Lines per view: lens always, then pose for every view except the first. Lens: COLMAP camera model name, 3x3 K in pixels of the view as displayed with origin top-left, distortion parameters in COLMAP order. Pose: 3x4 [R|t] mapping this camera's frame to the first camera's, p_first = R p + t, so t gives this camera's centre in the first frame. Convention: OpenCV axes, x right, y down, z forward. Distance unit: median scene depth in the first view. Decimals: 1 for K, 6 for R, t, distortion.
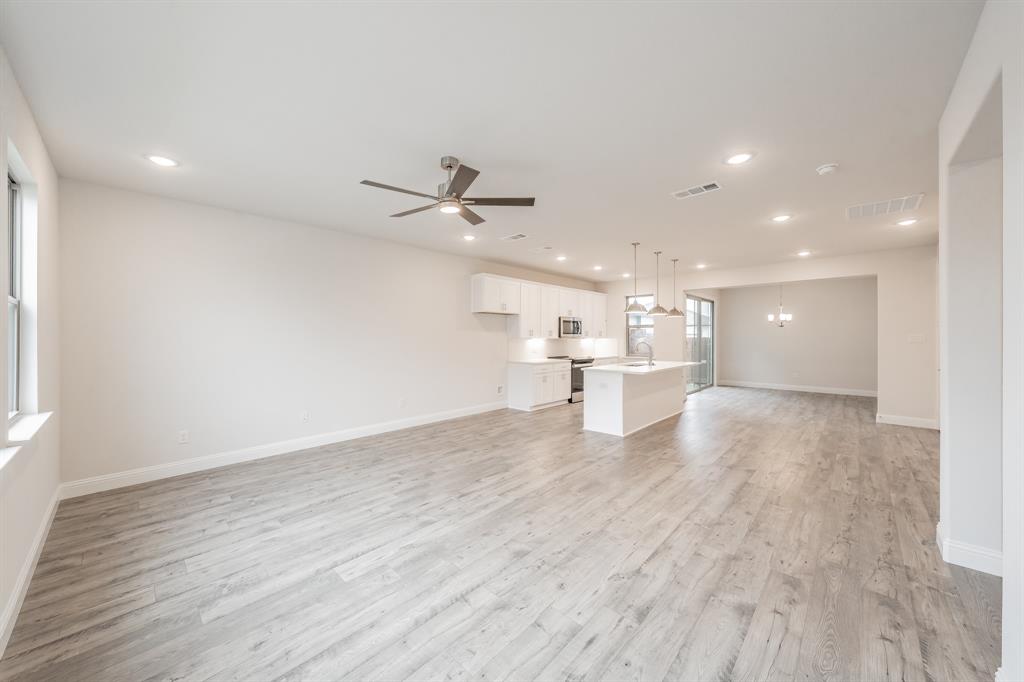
lens RADIAL K [[334.6, 0, 510.3], [0, 334.6, 335.0], [0, 0, 1]] dist [-0.000375, 0.000022]
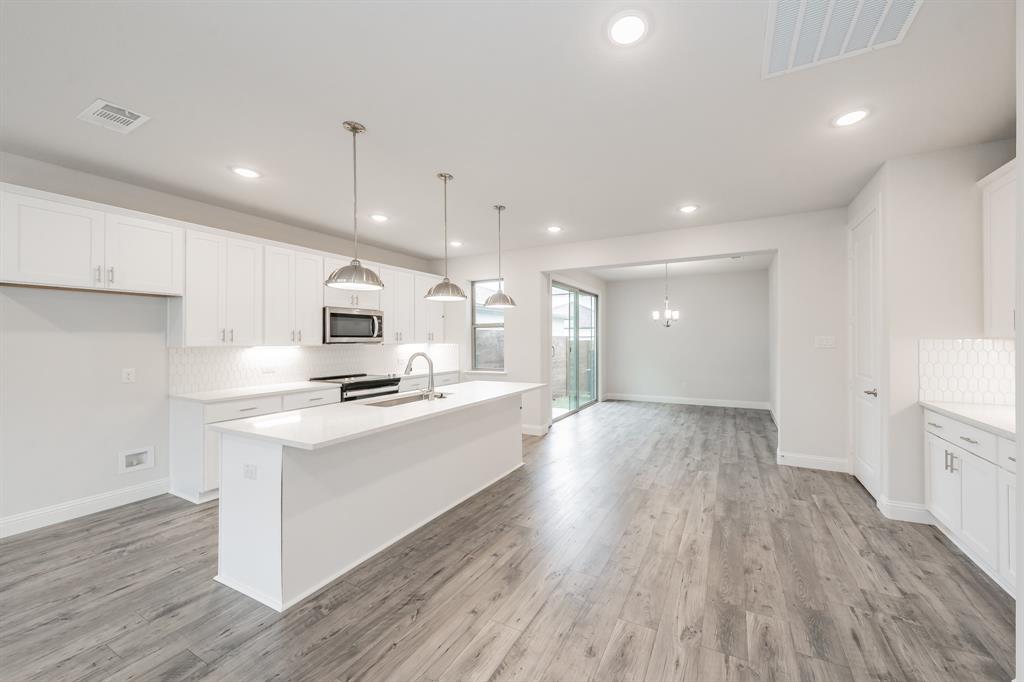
lens RADIAL K [[368.0, 0, 515.9], [0, 368.0, 338.7], [0, 0, 1]] dist [0.000290, -0.000009]
pose [[0.964611, -0.004982, 0.263629, 0.259398], [0.004553, 0.999987, 0.002237, -0.000912], [-0.263637, -0.000958, 0.964622, 0.284062]]
